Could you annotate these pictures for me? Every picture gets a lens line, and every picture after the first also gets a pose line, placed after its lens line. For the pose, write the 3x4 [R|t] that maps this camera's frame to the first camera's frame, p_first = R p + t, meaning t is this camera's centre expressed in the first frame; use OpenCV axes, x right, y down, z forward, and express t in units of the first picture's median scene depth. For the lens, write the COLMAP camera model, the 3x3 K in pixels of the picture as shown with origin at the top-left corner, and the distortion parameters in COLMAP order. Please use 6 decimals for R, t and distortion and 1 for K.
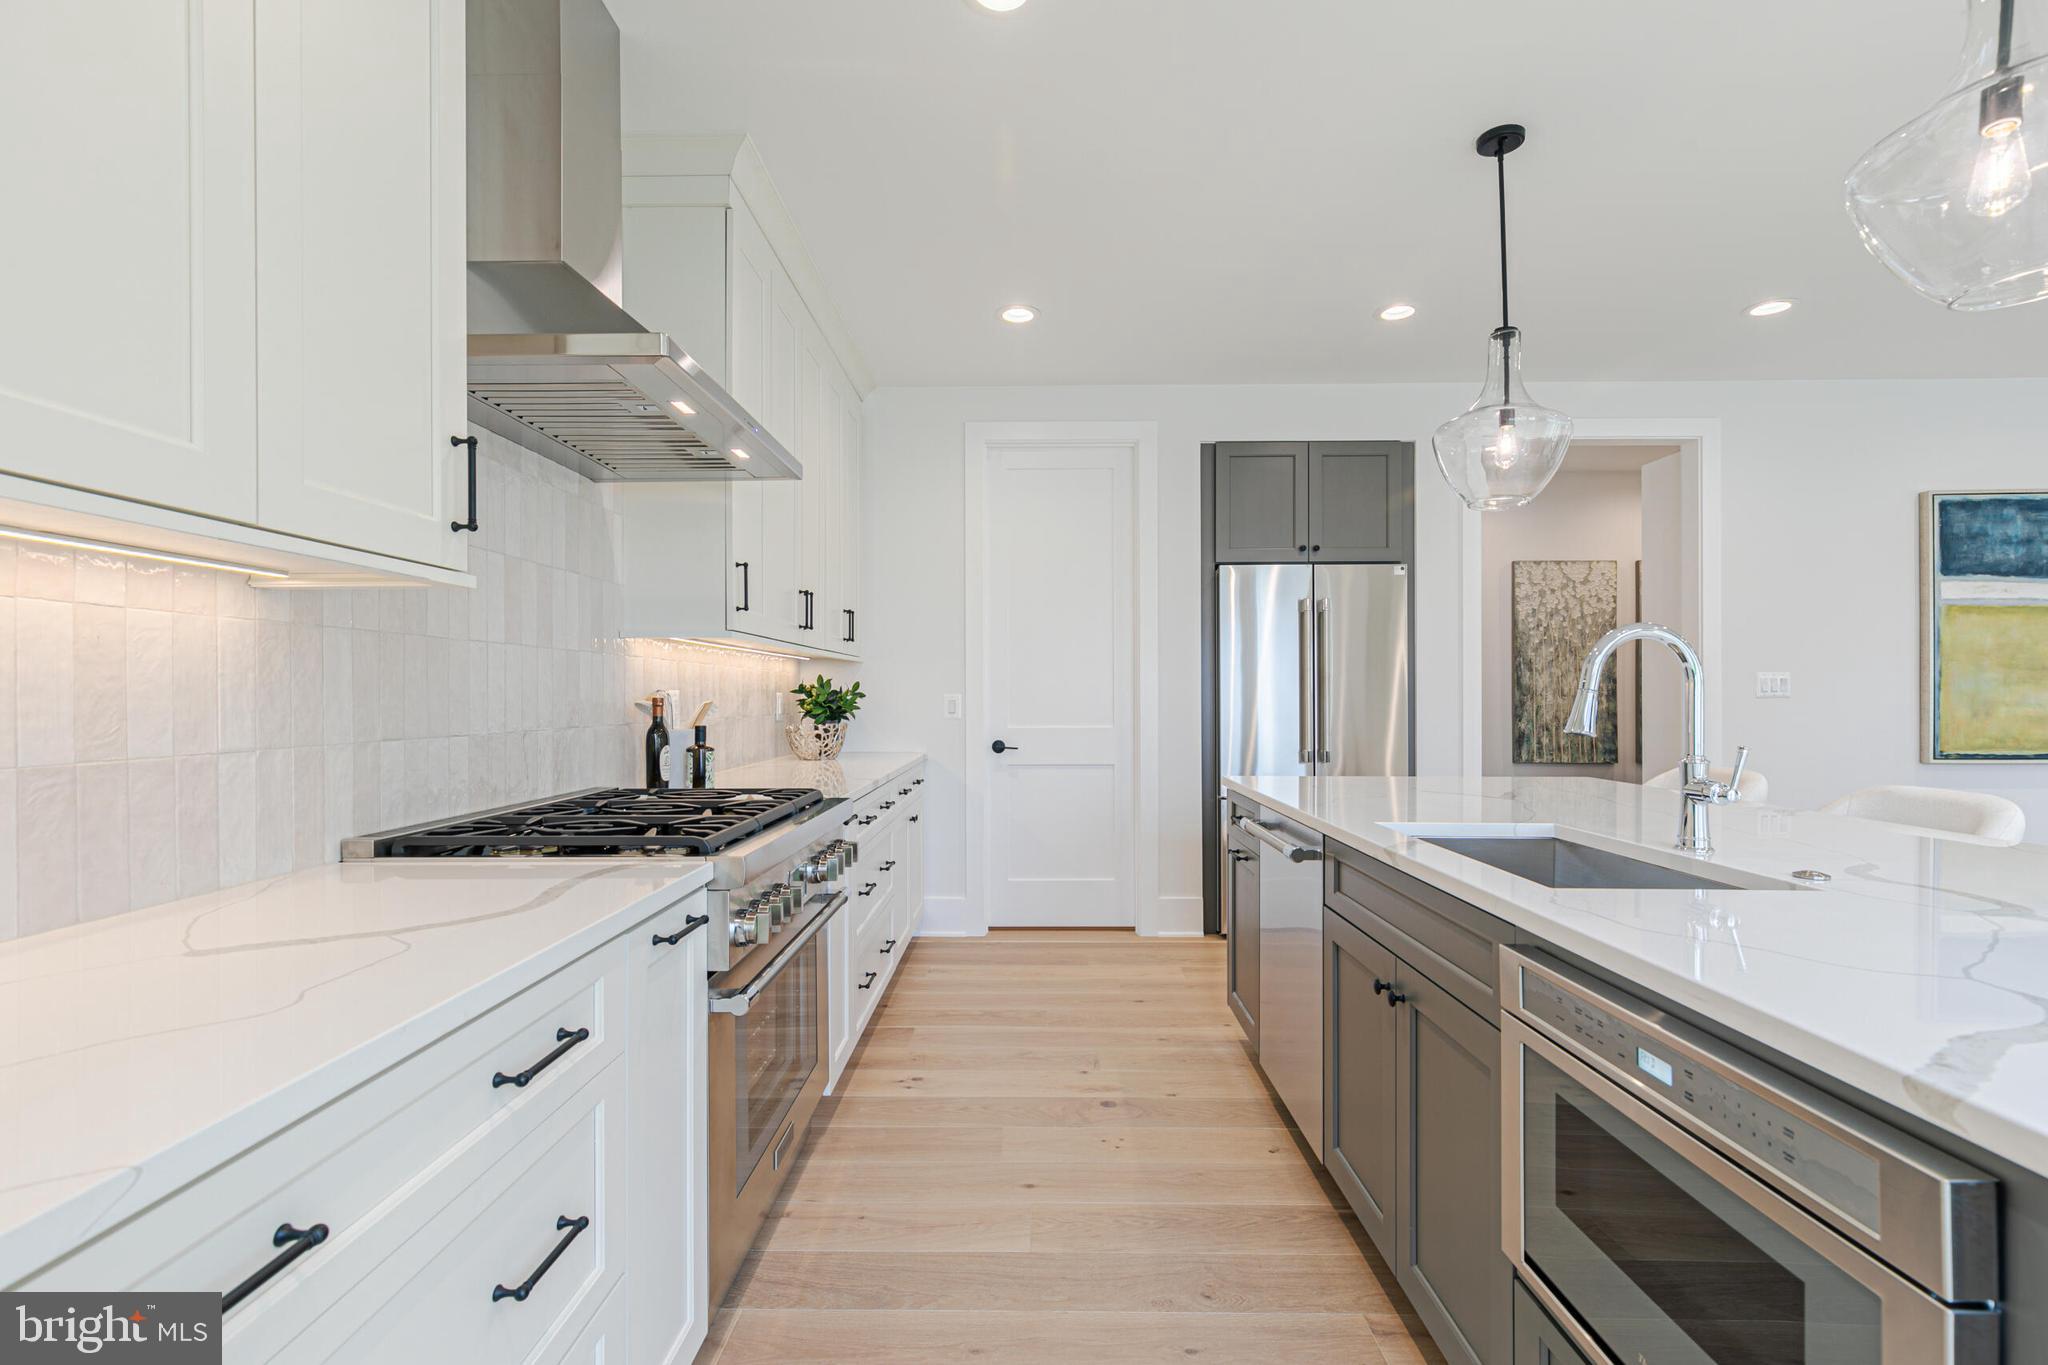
lens RADIAL K [[919.4, 0, 1024.5], [0, 919.4, 696.6], [0, 0, 1]] dist [0.005489, -0.000733]
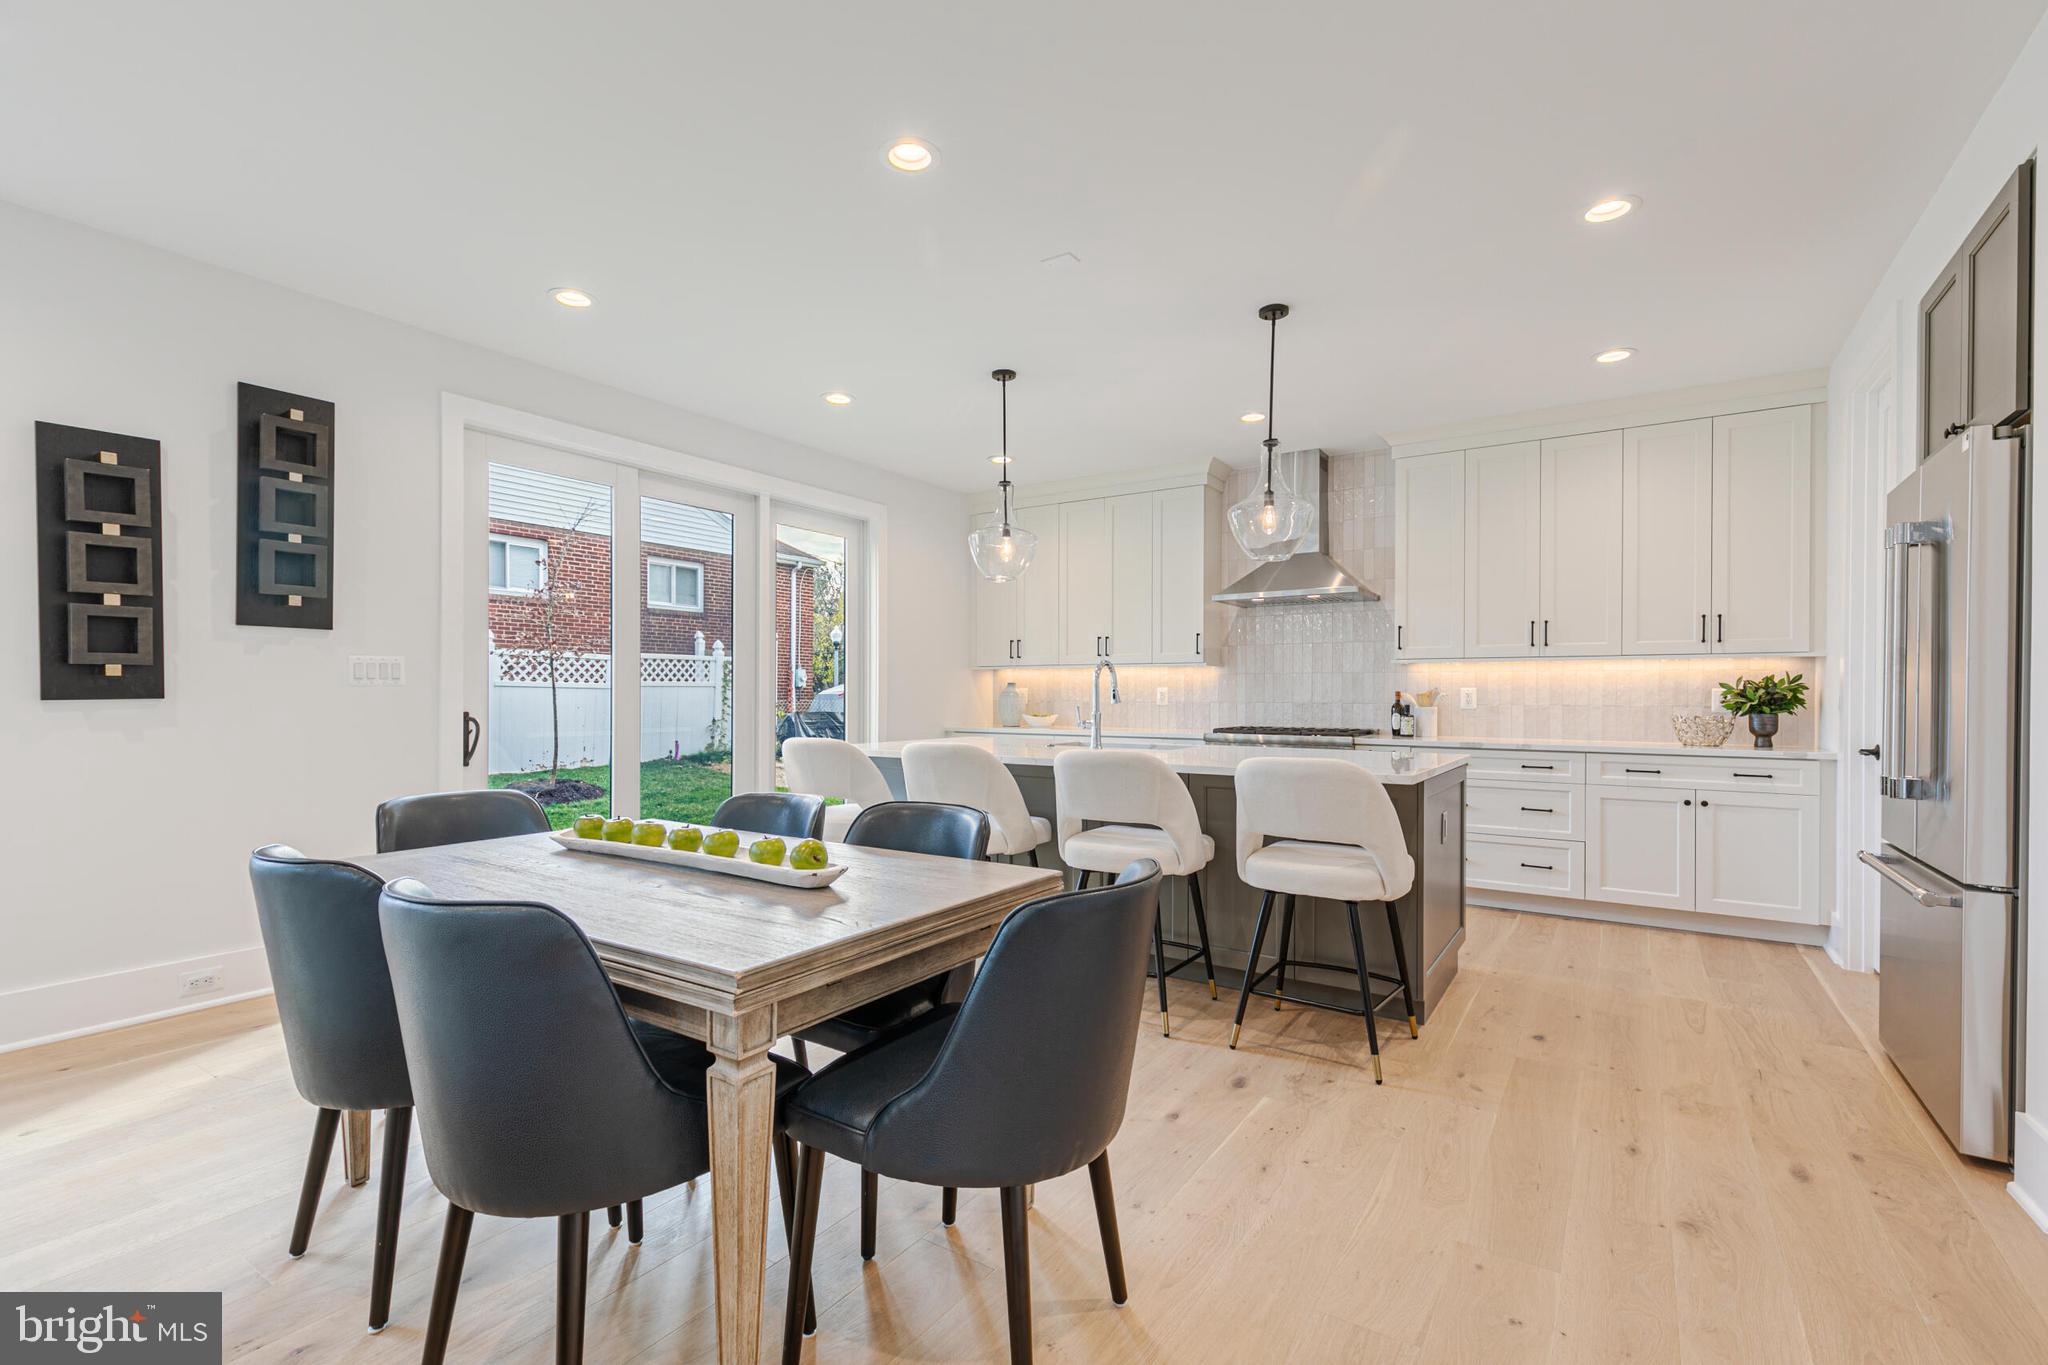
lens RADIAL K [[919.4, 0, 1018.0], [0, 919.4, 693.2], [0, 0, 1]] dist [0.005489, -0.000733]
pose [[-0.544431, -0.004345, -0.838794, 1.134246], [-0.006366, 0.999979, -0.001049, 0.007435], [0.838782, 0.004769, -0.544447, 0.838795]]
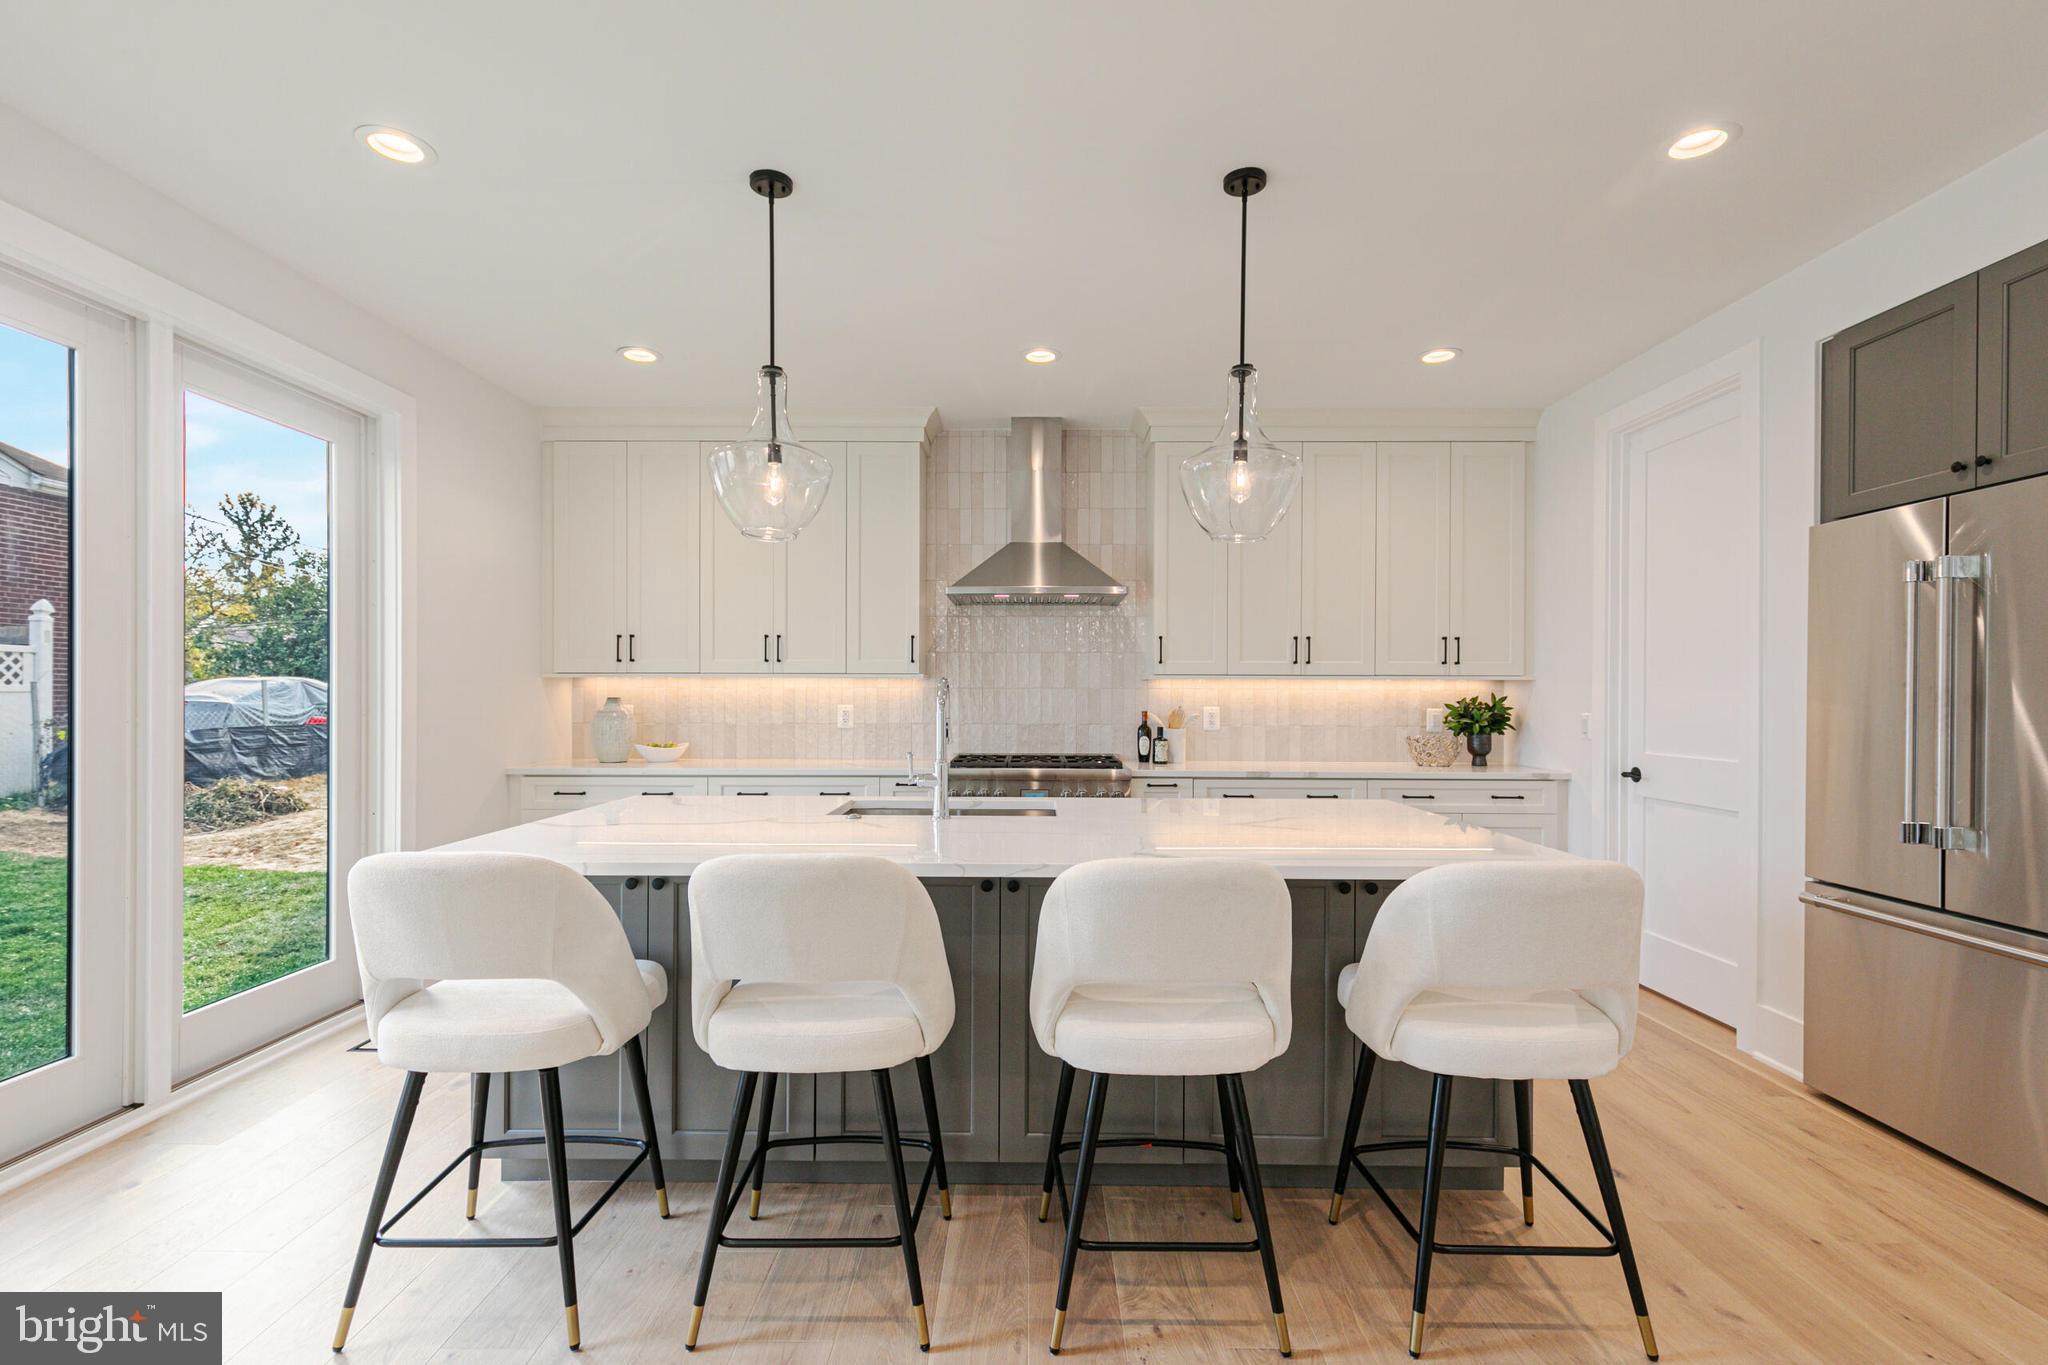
lens RADIAL K [[919.4, 0, 1021.0], [0, 919.4, 695.1], [0, 0, 1]] dist [0.005489, -0.000733]
pose [[0.002768, 0.000355, -0.999996, 0.882234], [-0.006055, 0.999982, 0.000338, -0.018415], [0.999978, 0.006054, 0.002770, 0.430729]]
